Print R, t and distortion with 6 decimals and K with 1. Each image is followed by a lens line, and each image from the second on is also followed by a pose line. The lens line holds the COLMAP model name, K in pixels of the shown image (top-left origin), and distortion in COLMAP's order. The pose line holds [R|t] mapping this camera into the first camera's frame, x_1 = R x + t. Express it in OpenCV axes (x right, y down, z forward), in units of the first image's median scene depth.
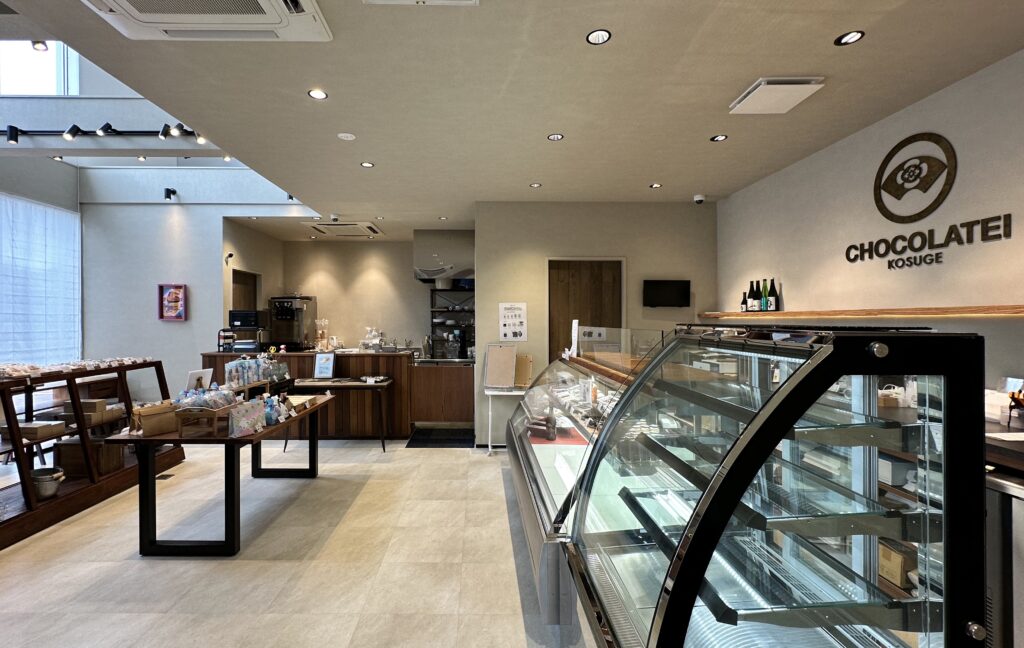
lens RADIAL K [[459.6, 0, 477.4], [0, 459.6, 318.5], [0, 0, 1]] dist [-0.001291, -0.000248]
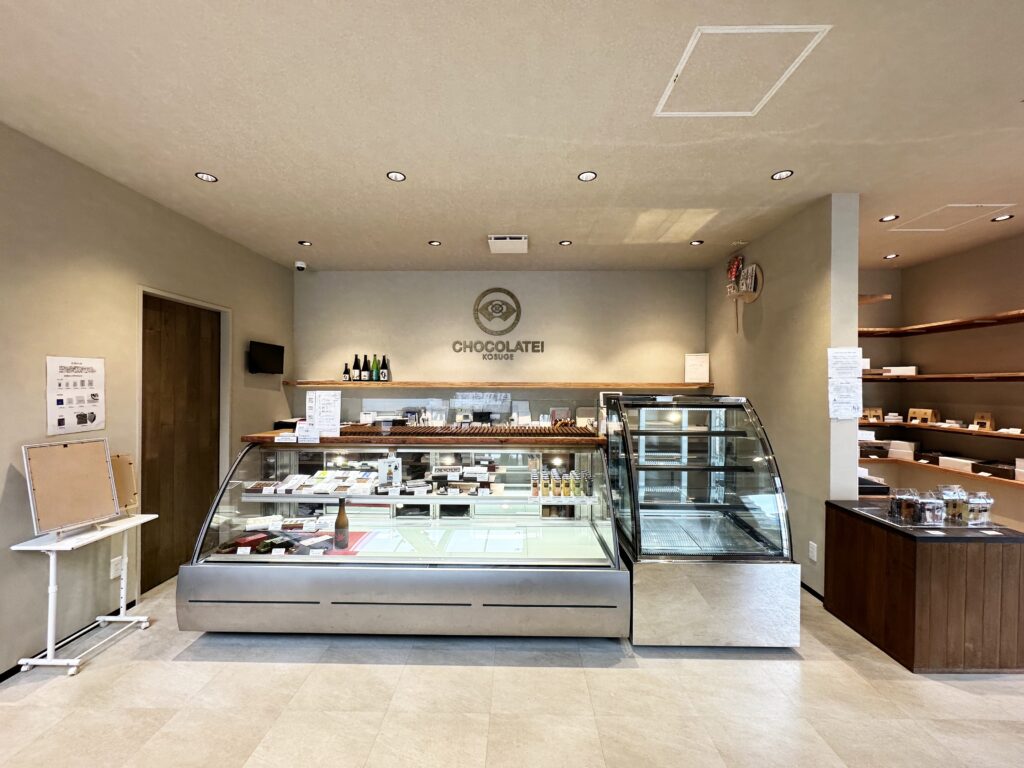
lens RADIAL K [[407.9, 0, 512.0], [0, 407.9, 384.0], [0, 0, 1]] dist [-0.000298, -0.000483]
pose [[0.014721, -0.000378, 0.999892, -0.608125], [-0.008194, 0.999966, 0.000499, -0.014769], [-0.999858, -0.008200, 0.014717, 0.819922]]
